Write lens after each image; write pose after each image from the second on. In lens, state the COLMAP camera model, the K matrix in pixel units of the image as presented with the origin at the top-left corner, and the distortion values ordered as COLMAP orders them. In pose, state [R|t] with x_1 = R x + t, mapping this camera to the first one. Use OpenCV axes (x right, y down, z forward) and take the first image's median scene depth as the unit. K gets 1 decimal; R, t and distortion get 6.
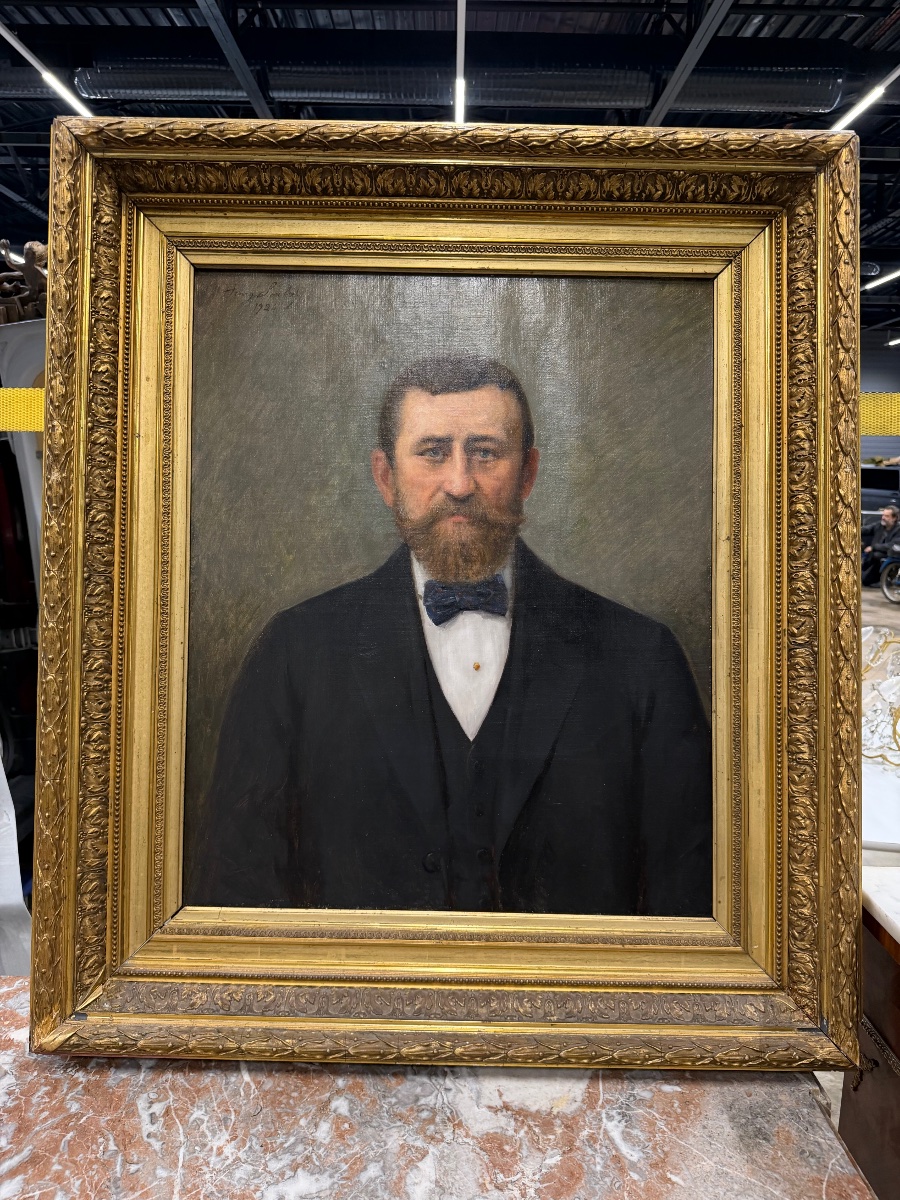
lens RADIAL K [[856.3, 0, 450.7], [0, 856.3, 606.2], [0, 0, 1]] dist [0.111823, -0.198921]
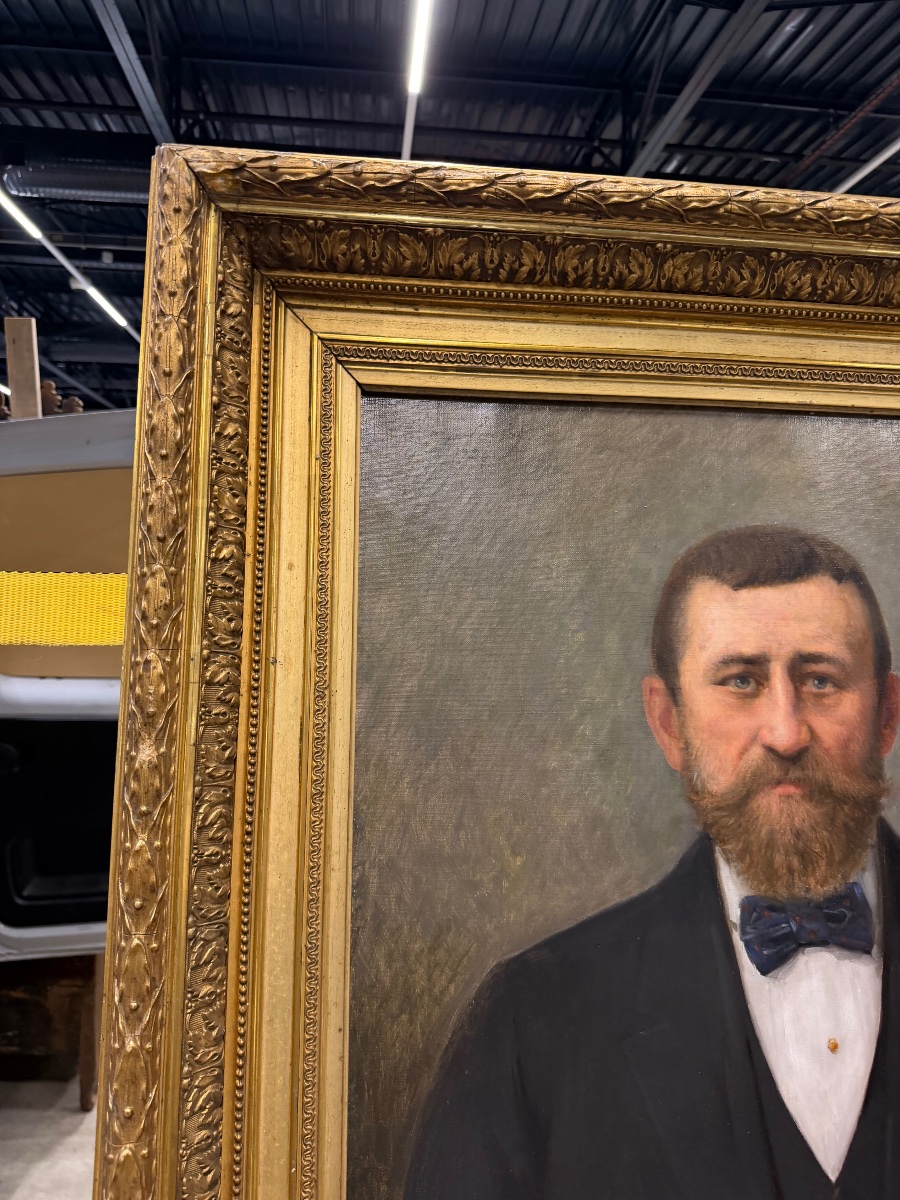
lens RADIAL K [[839.5, 0, 437.6], [0, 839.5, 593.4], [0, 0, 1]] dist [0.038805, -0.078560]
pose [[0.995664, 0.008092, 0.092669, -0.308714], [0.003020, 0.992872, -0.119150, -0.177553], [-0.092972, 0.118914, 0.988542, 0.429282]]
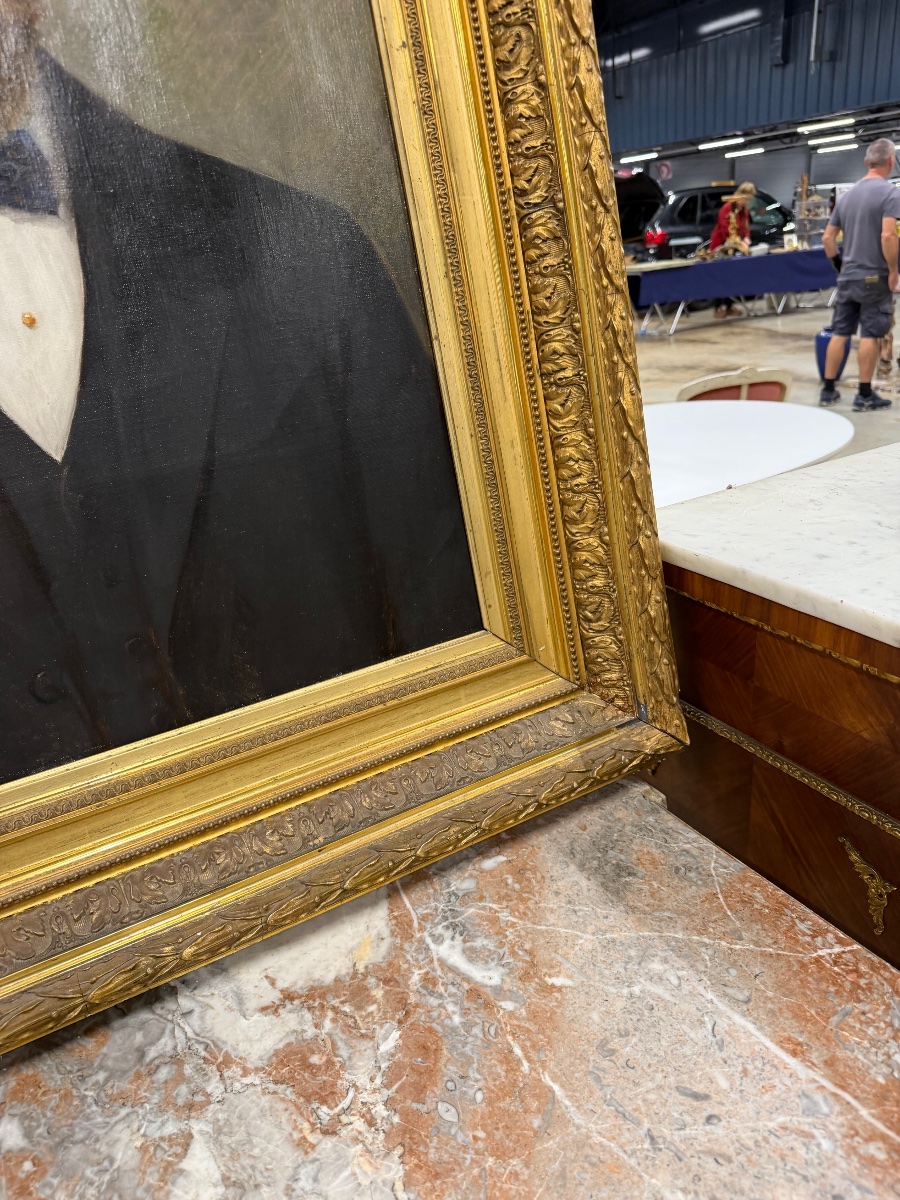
lens RADIAL K [[847.5, 0, 450.0], [0, 847.5, 600.0], [0, 0, 1]] dist [0.021017, -0.038449]
pose [[0.862336, -0.276467, 0.424195, -0.015961], [0.174067, 0.948581, 0.264377, 0.145890], [-0.475475, -0.154143, 0.866120, 0.412824]]
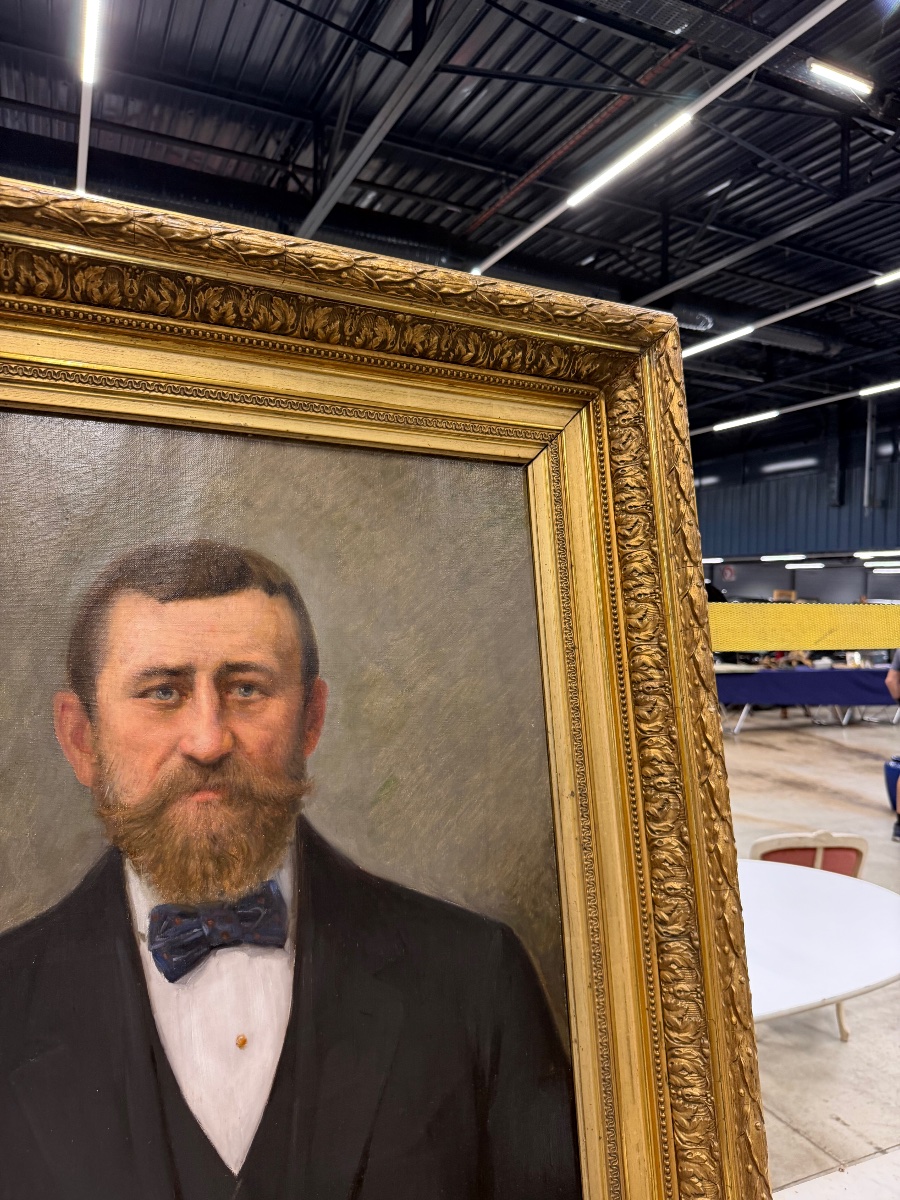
lens RADIAL K [[836.9, 0, 446.8], [0, 836.9, 595.2], [0, 0, 1]] dist [0.086978, -0.174246]
pose [[0.908987, 0.008375, 0.416741, -0.093638], [0.051652, 0.989829, -0.132553, -0.163689], [-0.413612, 0.142015, 0.899309, 0.362740]]
